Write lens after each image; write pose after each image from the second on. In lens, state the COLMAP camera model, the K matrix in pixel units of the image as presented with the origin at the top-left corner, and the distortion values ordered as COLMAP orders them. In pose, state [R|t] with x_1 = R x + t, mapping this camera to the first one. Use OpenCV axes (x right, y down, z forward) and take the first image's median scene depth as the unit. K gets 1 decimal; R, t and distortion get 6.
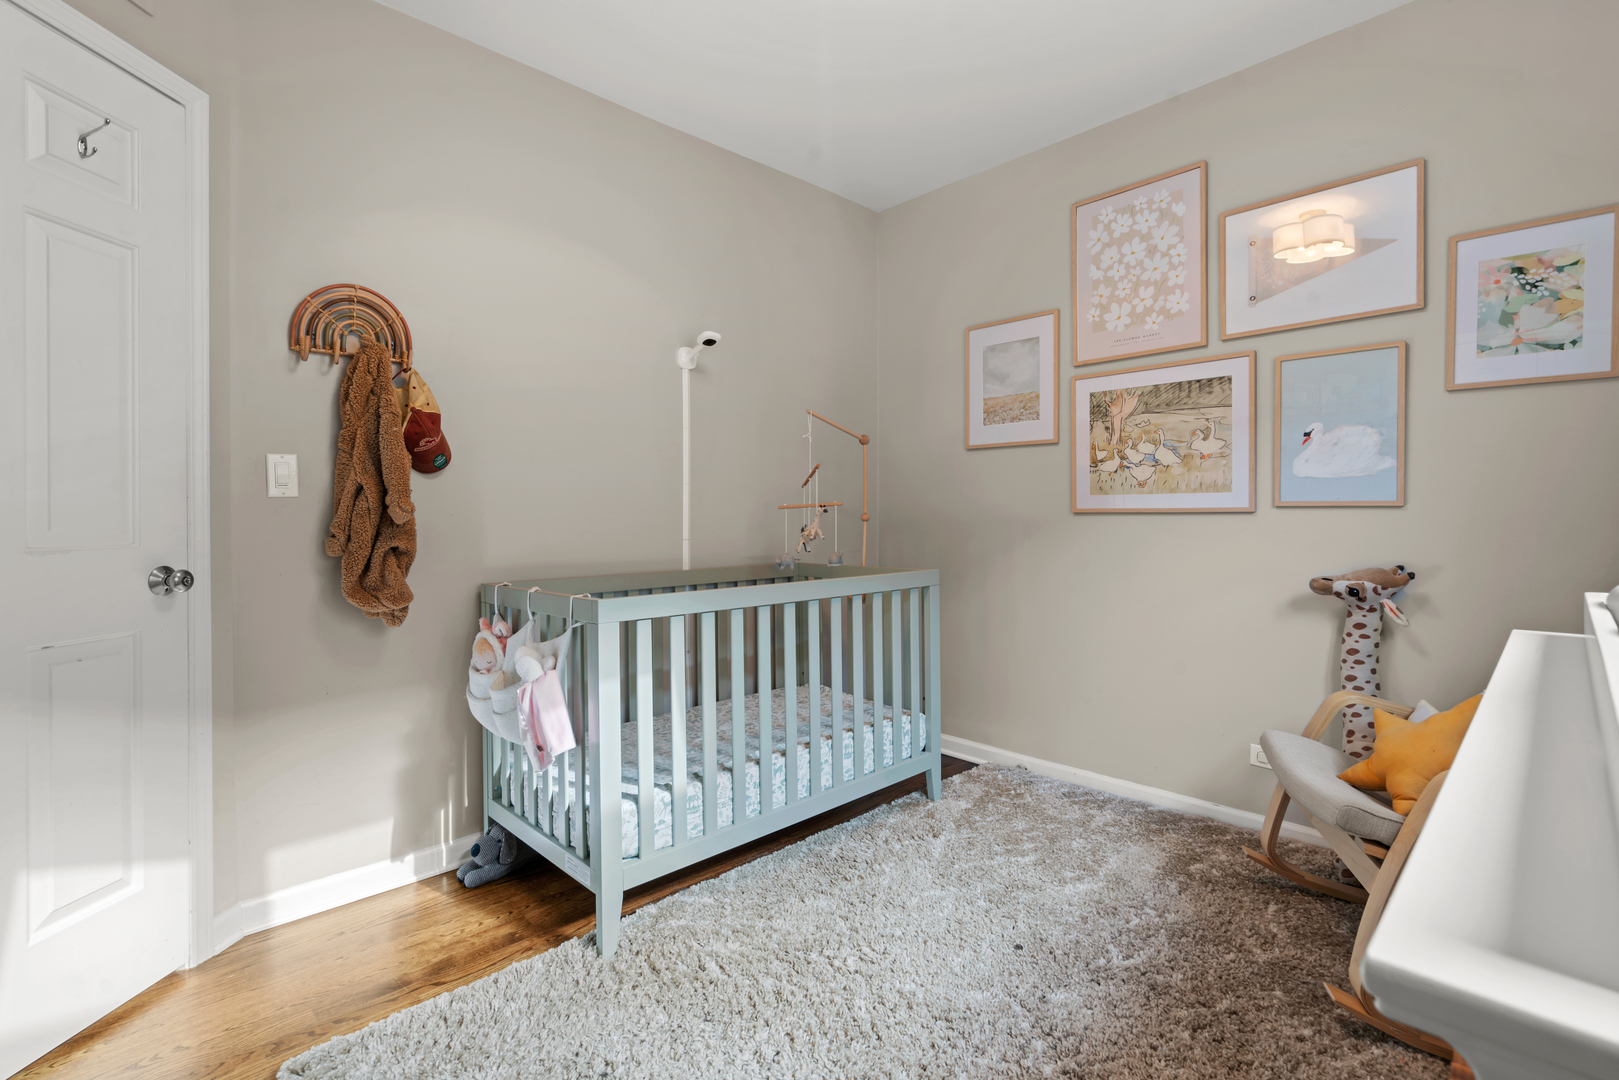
lens RADIAL K [[760.2, 0, 806.1], [0, 760.2, 518.5], [0, 0, 1]] dist [-0.000140, 0.000465]
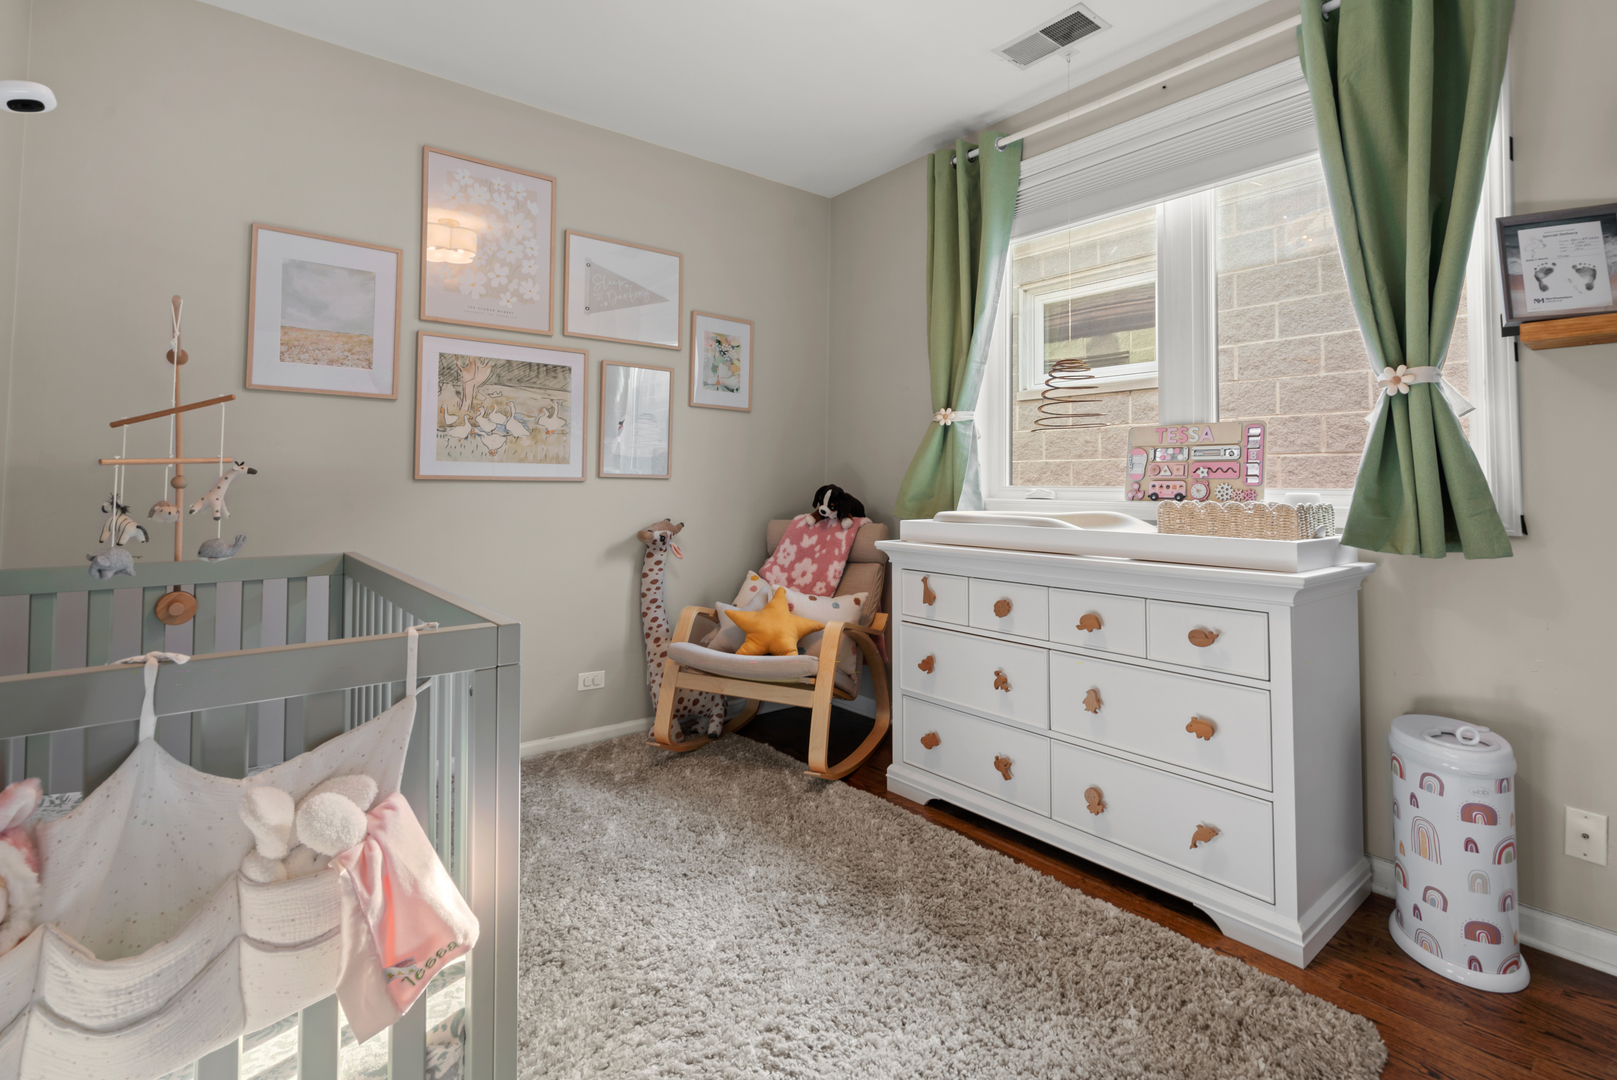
lens RADIAL K [[767.9, 0, 816.0], [0, 767.9, 458.5], [0, 0, 1]] dist [-0.001048, 0.000070]
pose [[0.074502, 0.045100, 0.996200, -0.577702], [0.000409, 0.998975, -0.045256, 0.010184], [-0.997221, 0.003779, 0.074408, 0.501864]]
